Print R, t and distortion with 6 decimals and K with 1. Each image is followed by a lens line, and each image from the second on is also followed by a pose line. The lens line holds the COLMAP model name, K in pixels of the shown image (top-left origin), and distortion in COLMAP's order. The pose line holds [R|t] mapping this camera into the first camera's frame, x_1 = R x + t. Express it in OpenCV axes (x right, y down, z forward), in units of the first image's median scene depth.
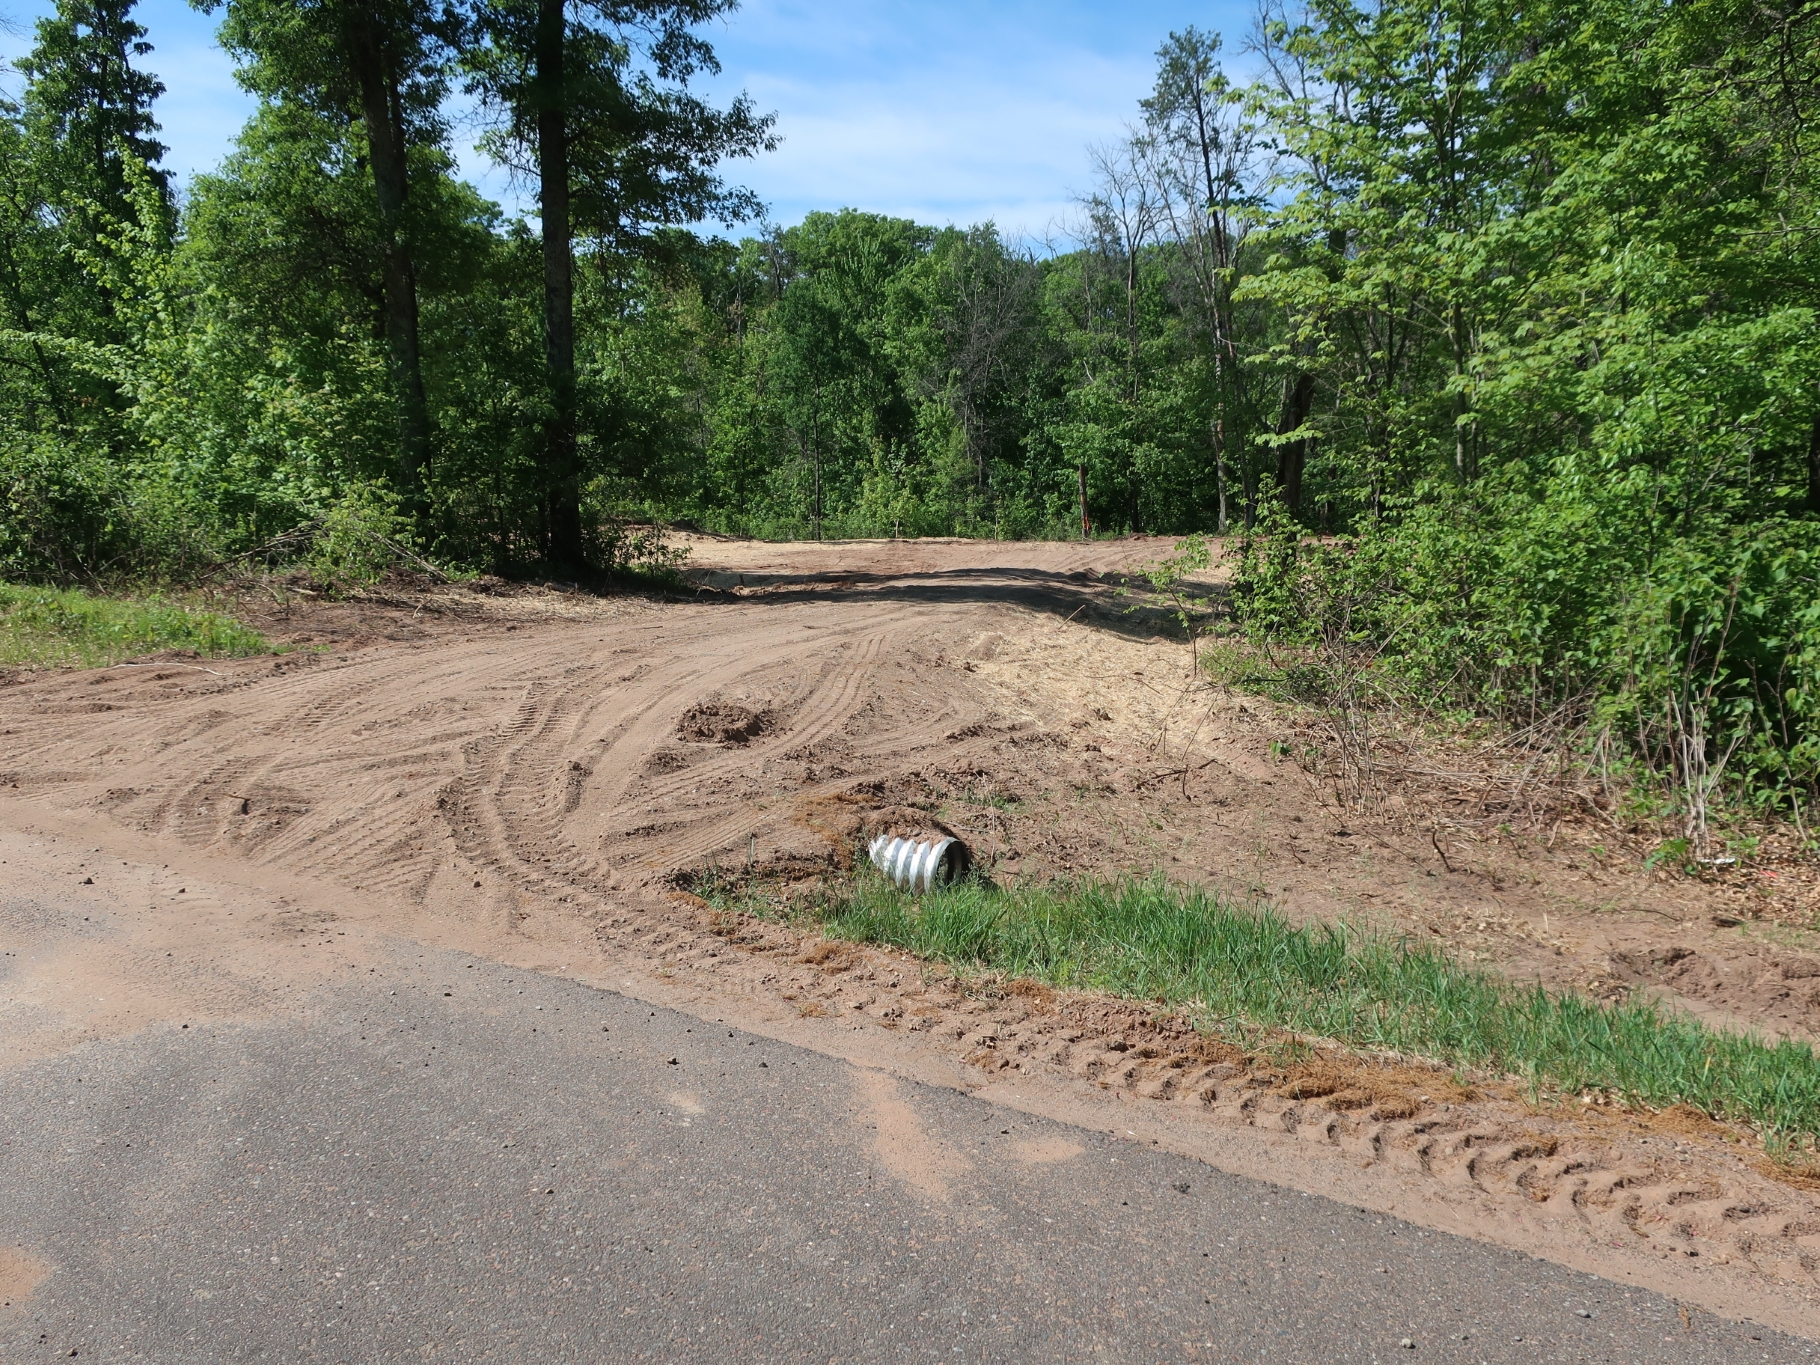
lens RADIAL K [[1620.1, 0, 918.2], [0, 1620.1, 677.7], [0, 0, 1]] dist [0.006797, -0.001880]
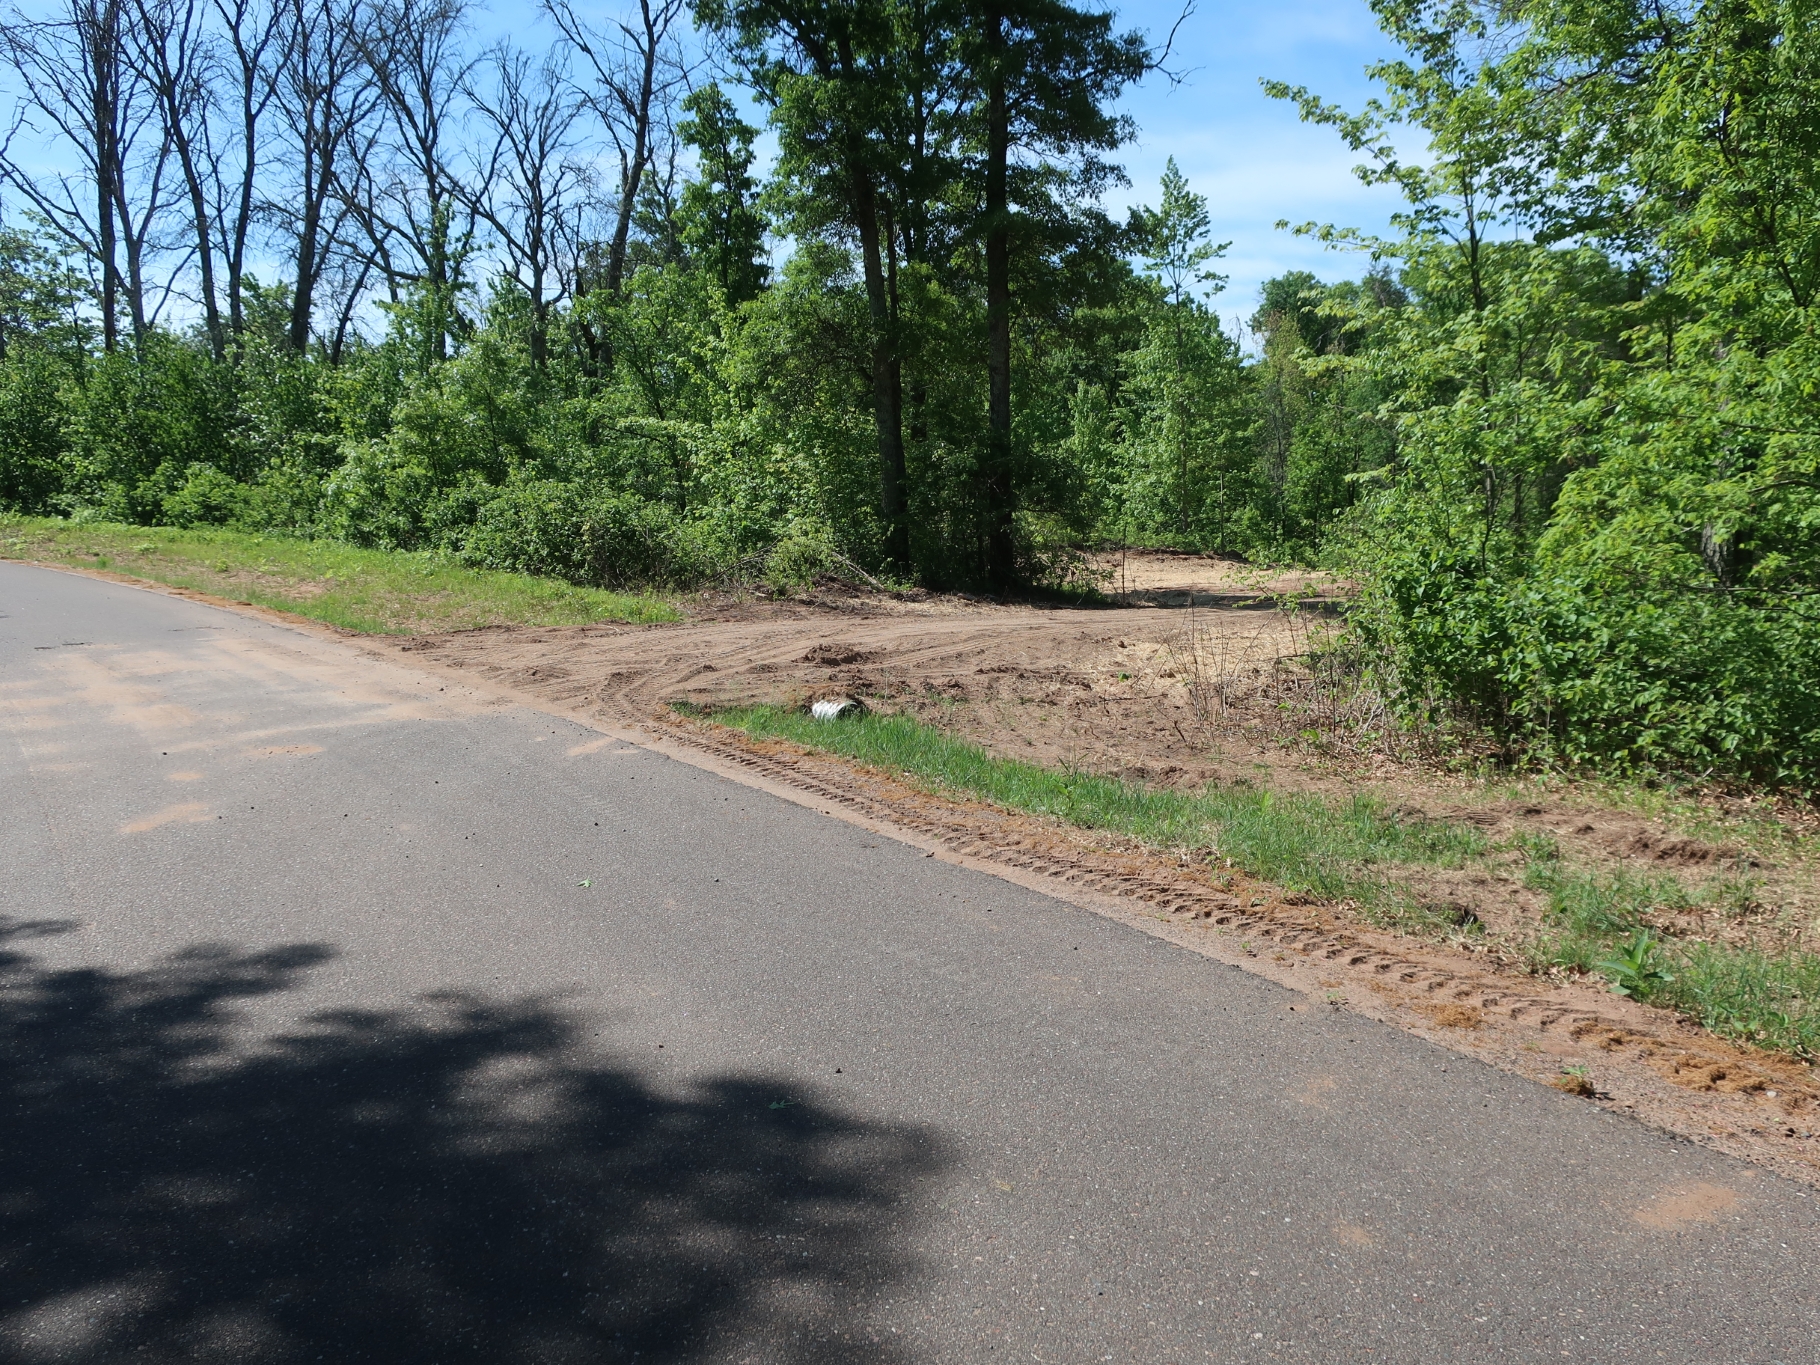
lens RADIAL K [[1620.1, 0, 913.7], [0, 1620.1, 677.4], [0, 0, 1]] dist [0.006797, -0.001880]
pose [[0.915559, 0.025465, -0.401378, 0.077909], [-0.034098, 0.999315, -0.014377, 0.008697], [0.400737, 0.026849, 0.915800, -0.064833]]
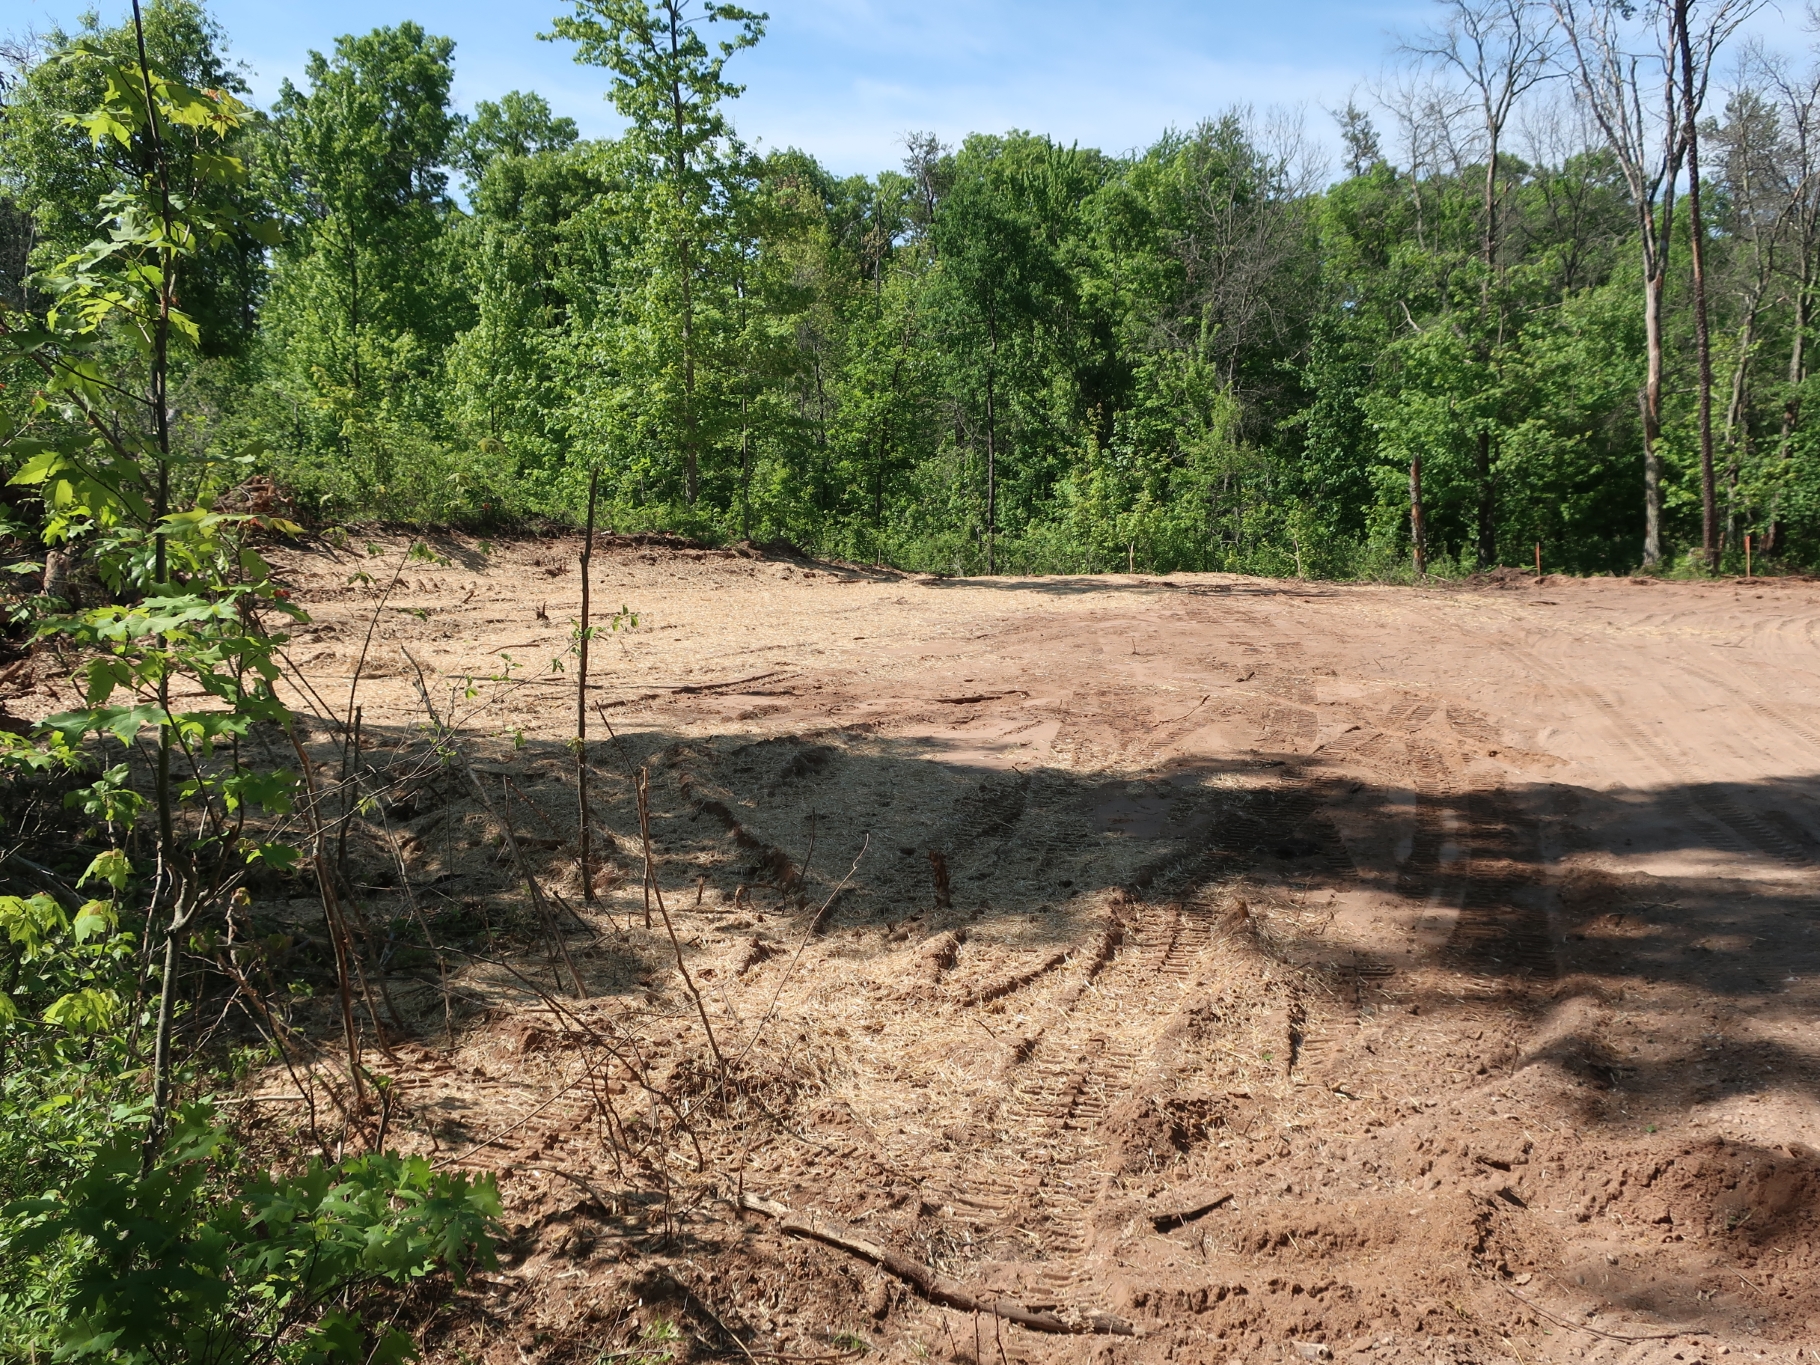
lens RADIAL K [[1620.1, 0, 911.6], [0, 1620.1, 685.6], [0, 0, 1]] dist [0.006797, -0.001880]
pose [[0.996745, 0.023979, -0.076970, -0.042901], [-0.023843, 0.999712, 0.002694, -0.038482], [0.077012, -0.000850, 0.997030, 0.344634]]
